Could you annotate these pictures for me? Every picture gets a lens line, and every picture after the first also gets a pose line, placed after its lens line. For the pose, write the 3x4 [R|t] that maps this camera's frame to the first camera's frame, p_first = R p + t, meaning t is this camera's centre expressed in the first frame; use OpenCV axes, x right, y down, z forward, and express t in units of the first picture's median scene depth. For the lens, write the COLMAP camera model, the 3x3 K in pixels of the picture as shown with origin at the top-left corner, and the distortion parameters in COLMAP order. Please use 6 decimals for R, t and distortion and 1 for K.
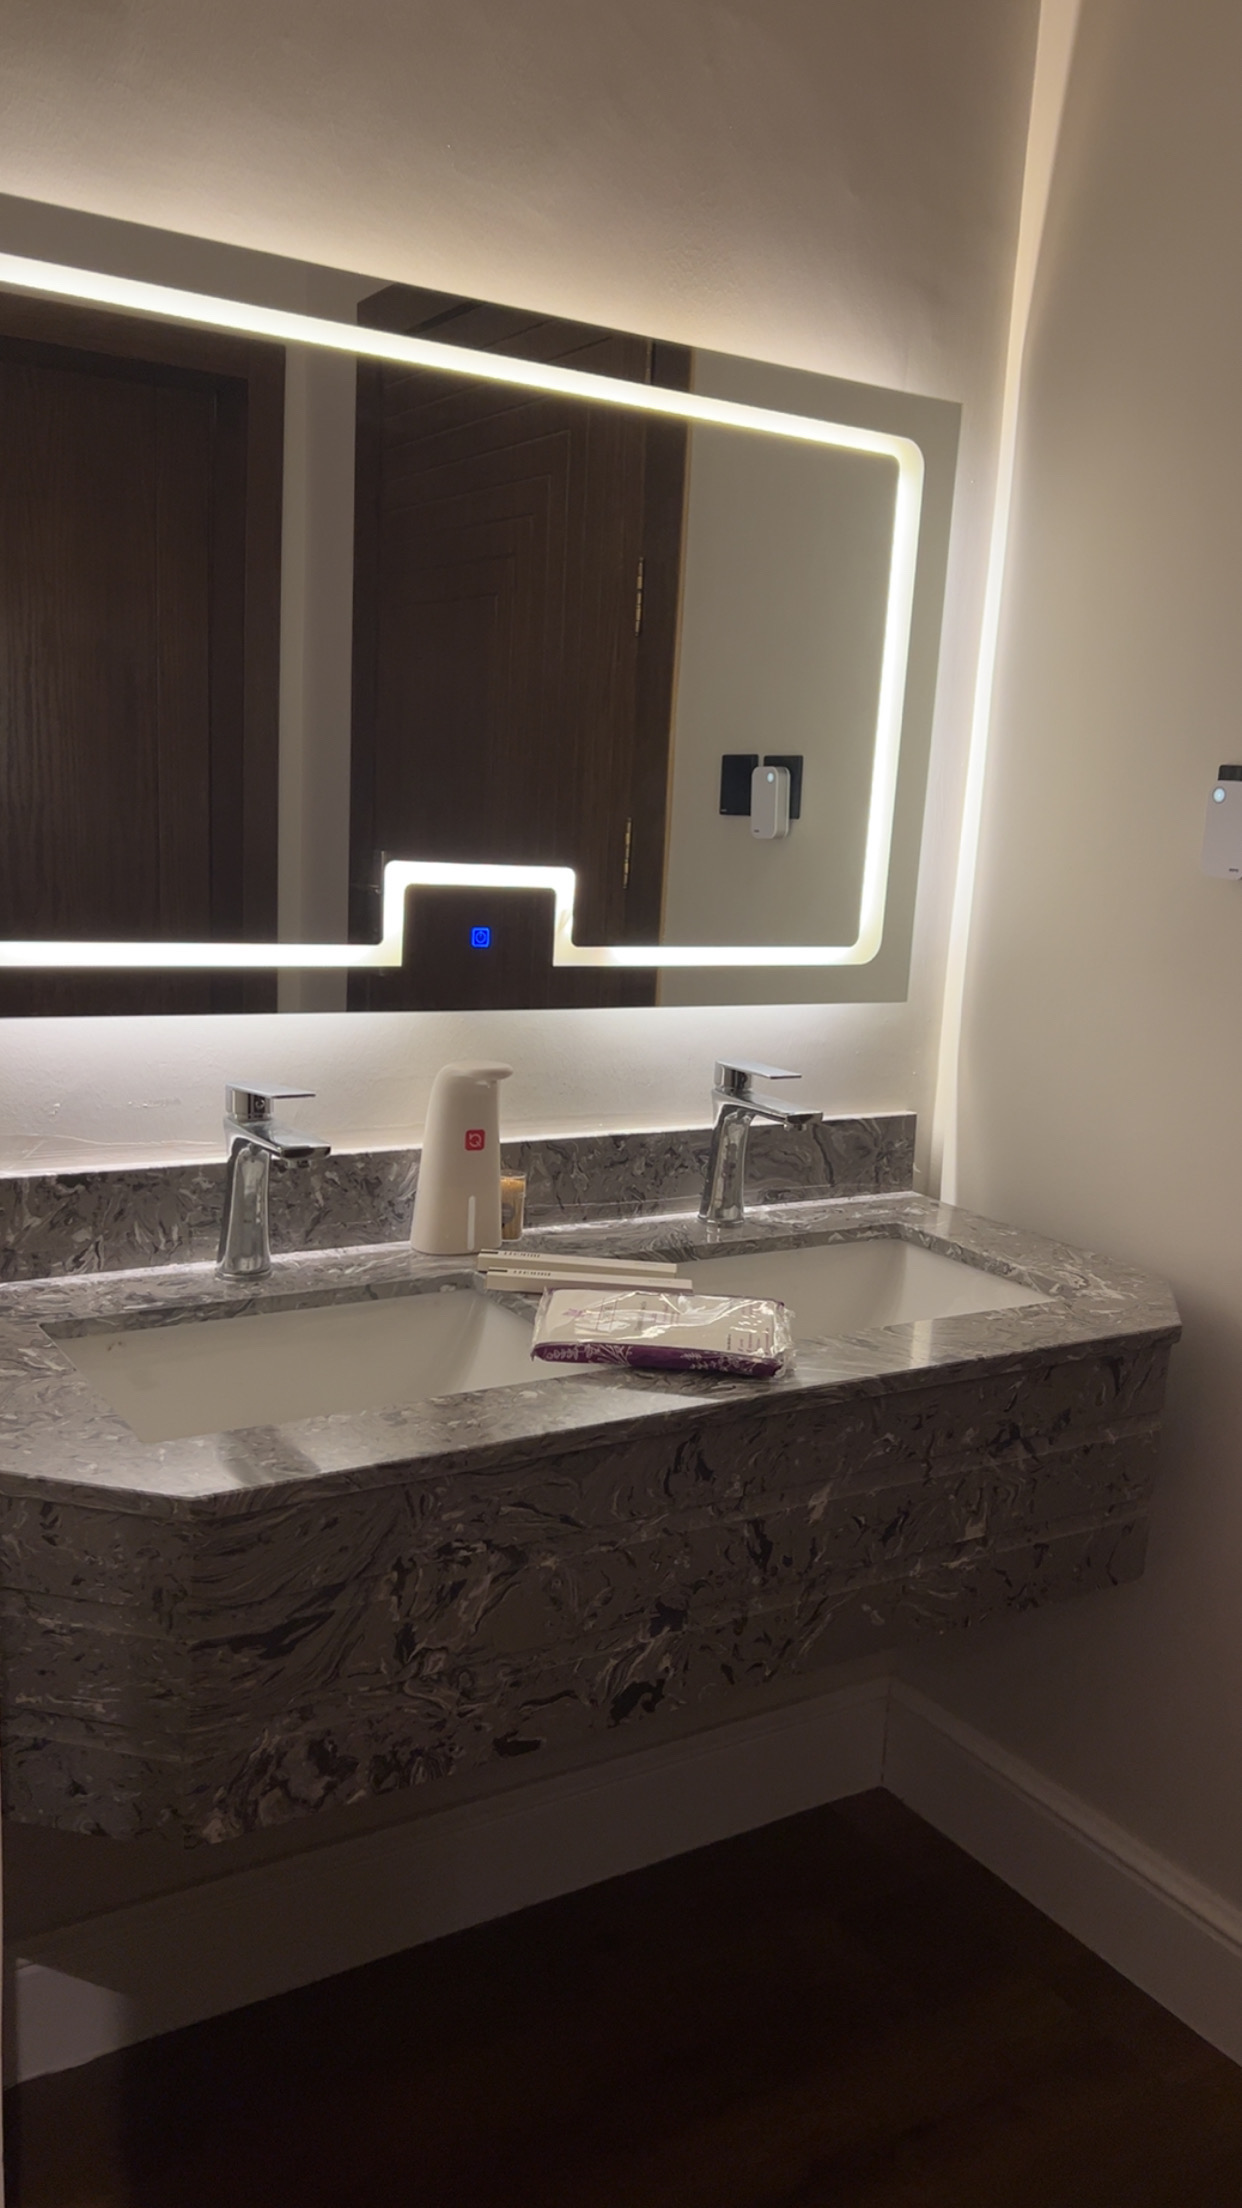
lens RADIAL K [[1725.1, 0, 624.6], [0, 1725.1, 1109.7], [0, 0, 1]] dist [0.057114, -0.071963]
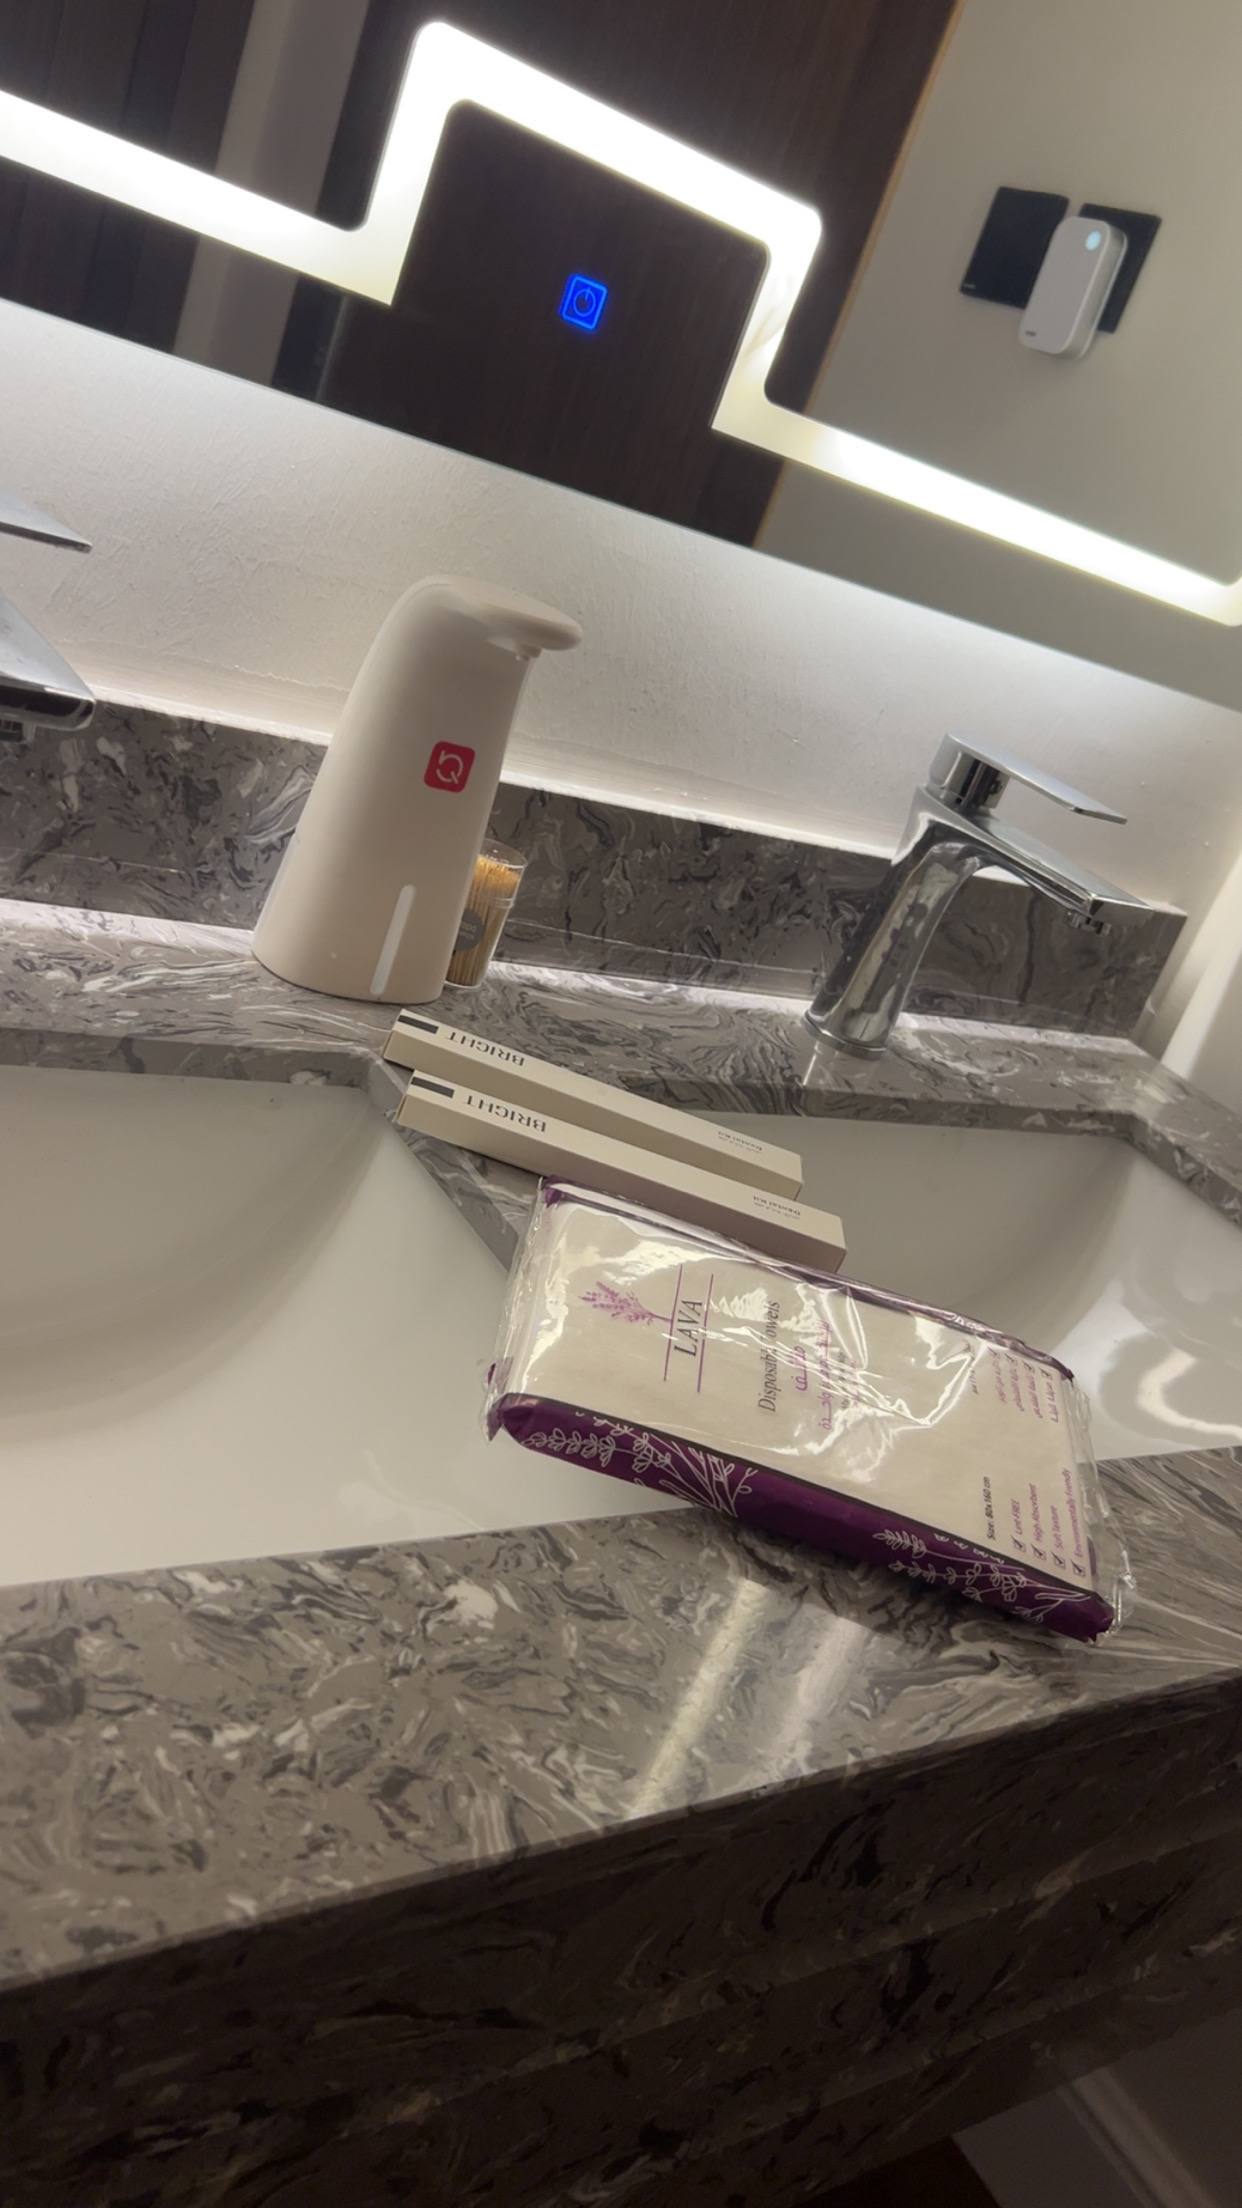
lens RADIAL K [[1725.1, 0, 609.8], [0, 1725.1, 1093.7], [0, 0, 1]] dist [0.057114, -0.071963]
pose [[0.956899, 0.266294, 0.115897, -0.073828], [-0.285300, 0.936543, 0.203694, -0.005808], [-0.054300, -0.227980, 0.972150, 0.527236]]
